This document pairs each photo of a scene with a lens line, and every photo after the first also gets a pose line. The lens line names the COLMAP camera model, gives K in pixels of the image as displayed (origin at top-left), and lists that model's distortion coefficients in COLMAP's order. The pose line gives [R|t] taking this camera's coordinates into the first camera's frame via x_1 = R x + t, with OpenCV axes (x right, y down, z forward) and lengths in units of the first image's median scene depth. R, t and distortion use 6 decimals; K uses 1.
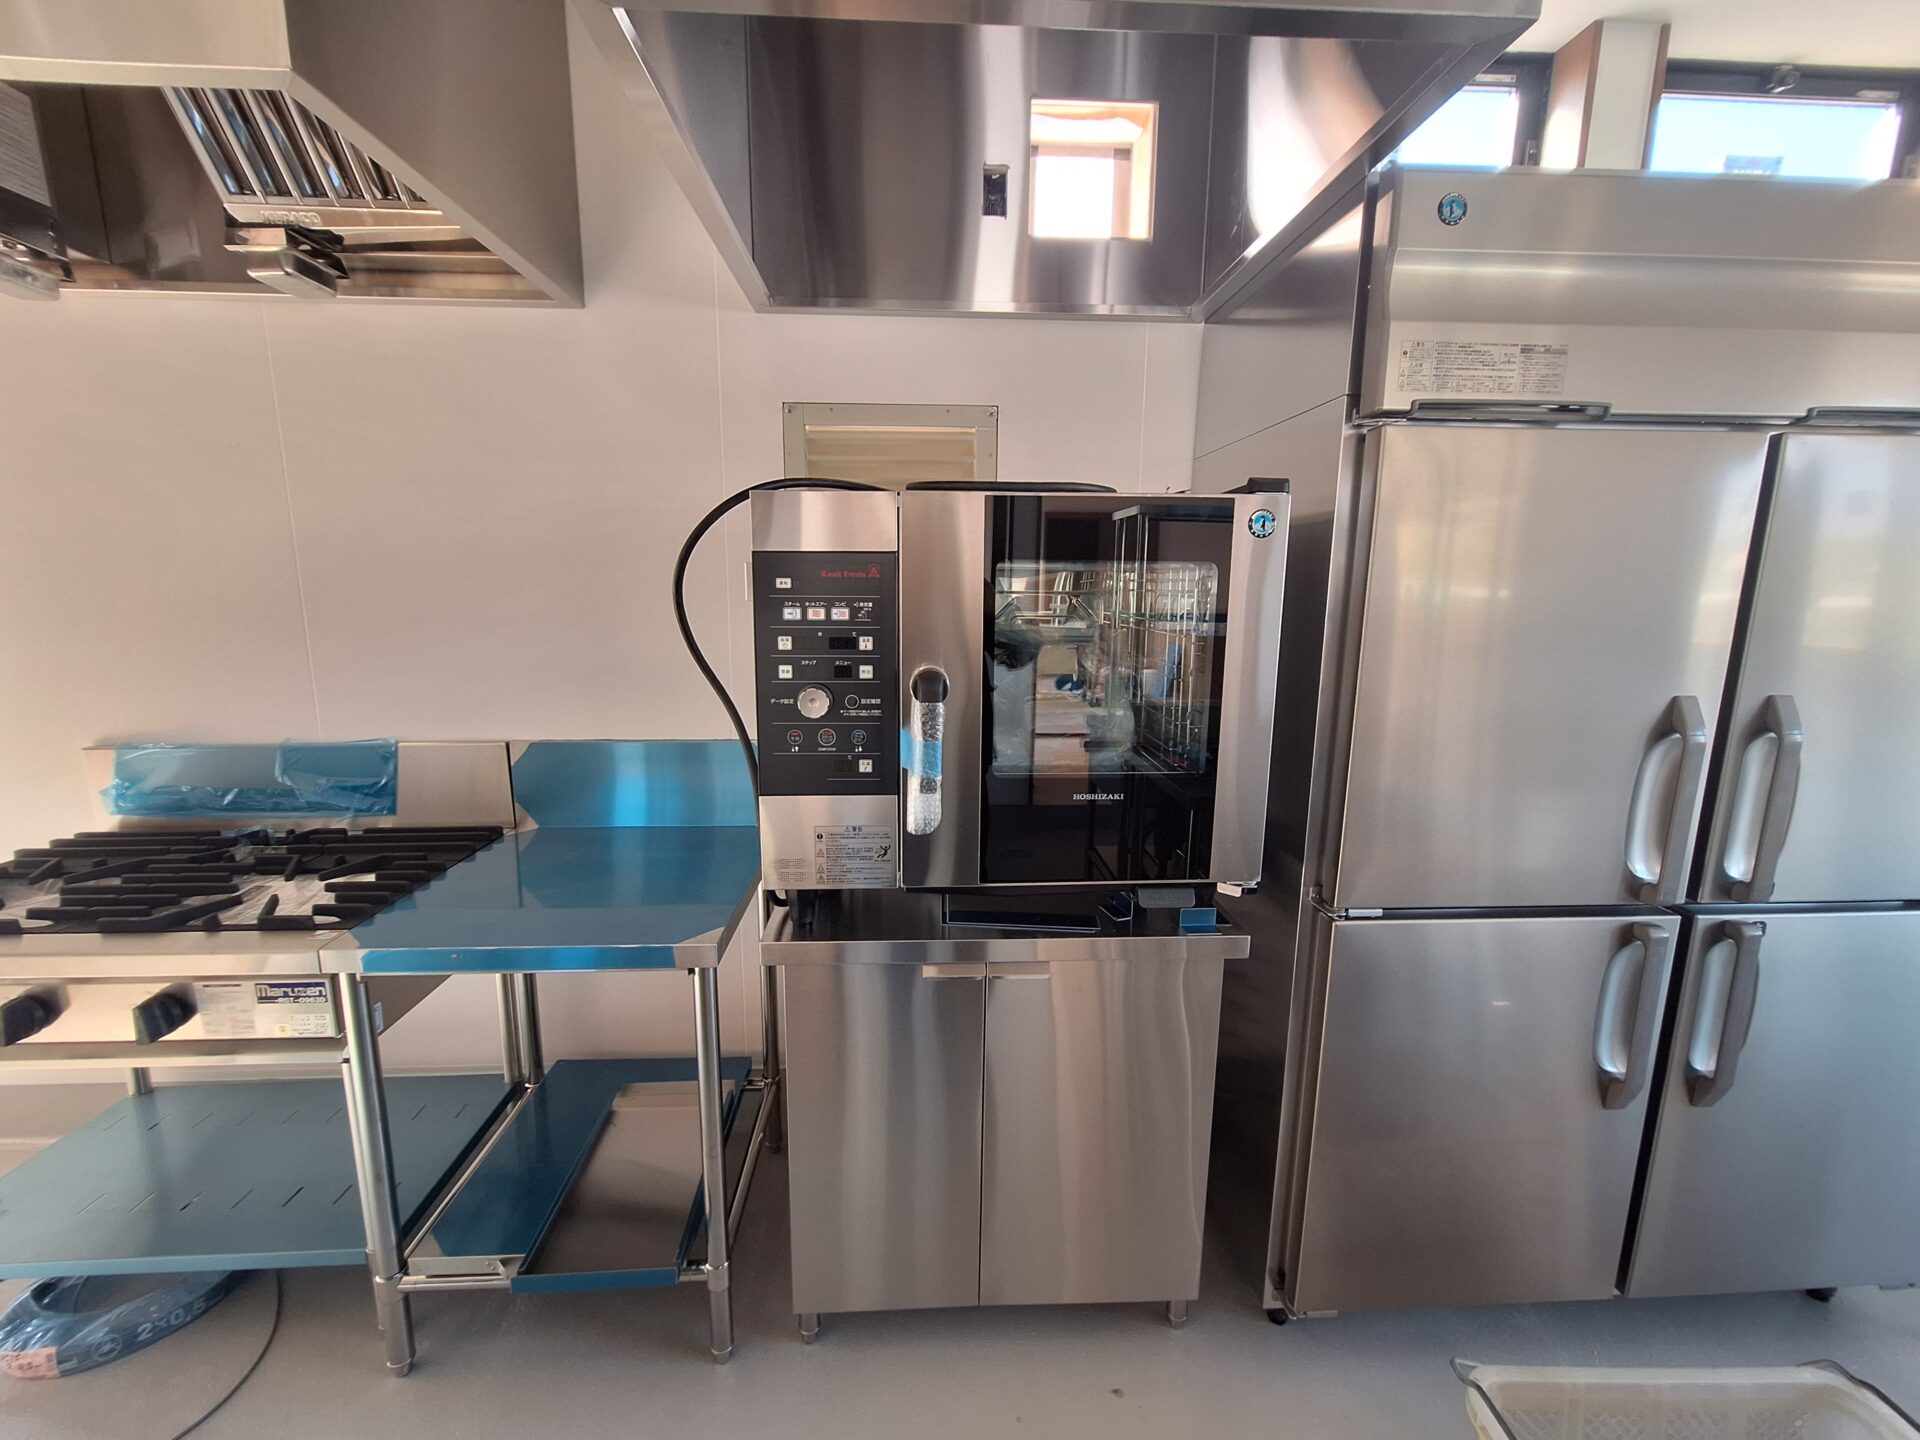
lens RADIAL K [[780.7, 0, 968.2], [0, 780.7, 709.6], [0, 0, 1]] dist [0.001651, 0.001146]
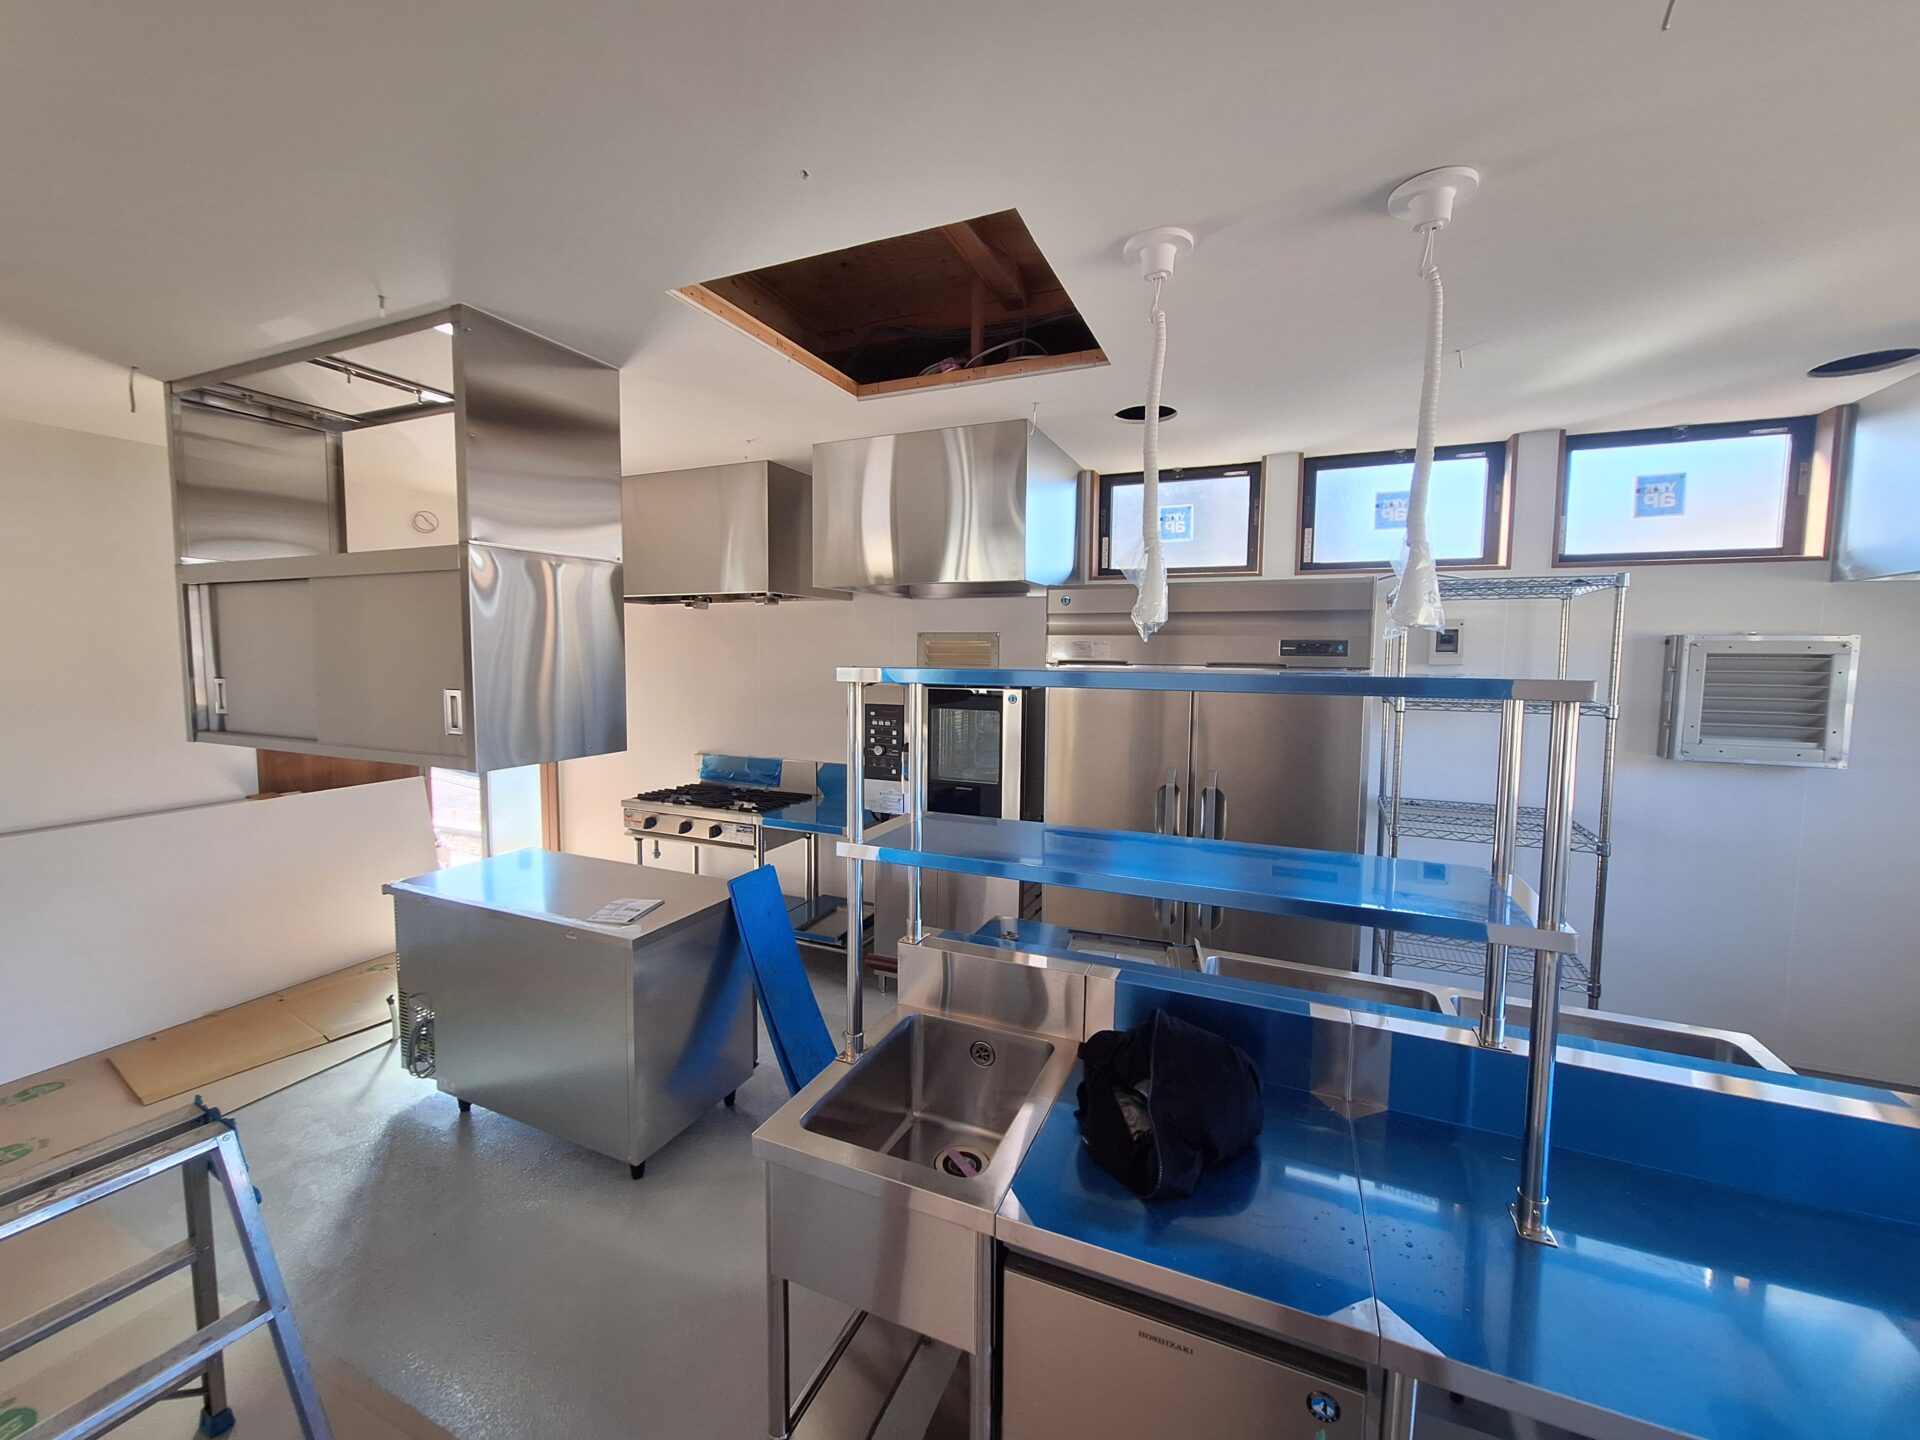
lens RADIAL K [[780.7, 0, 954.9], [0, 780.7, 708.7], [0, 0, 1]] dist [0.001651, 0.001146]
pose [[0.896958, 0.034850, -0.440739, 1.346200], [-0.074787, 0.994482, -0.073564, 0.030652], [0.435744, 0.098946, 0.894616, -1.588113]]
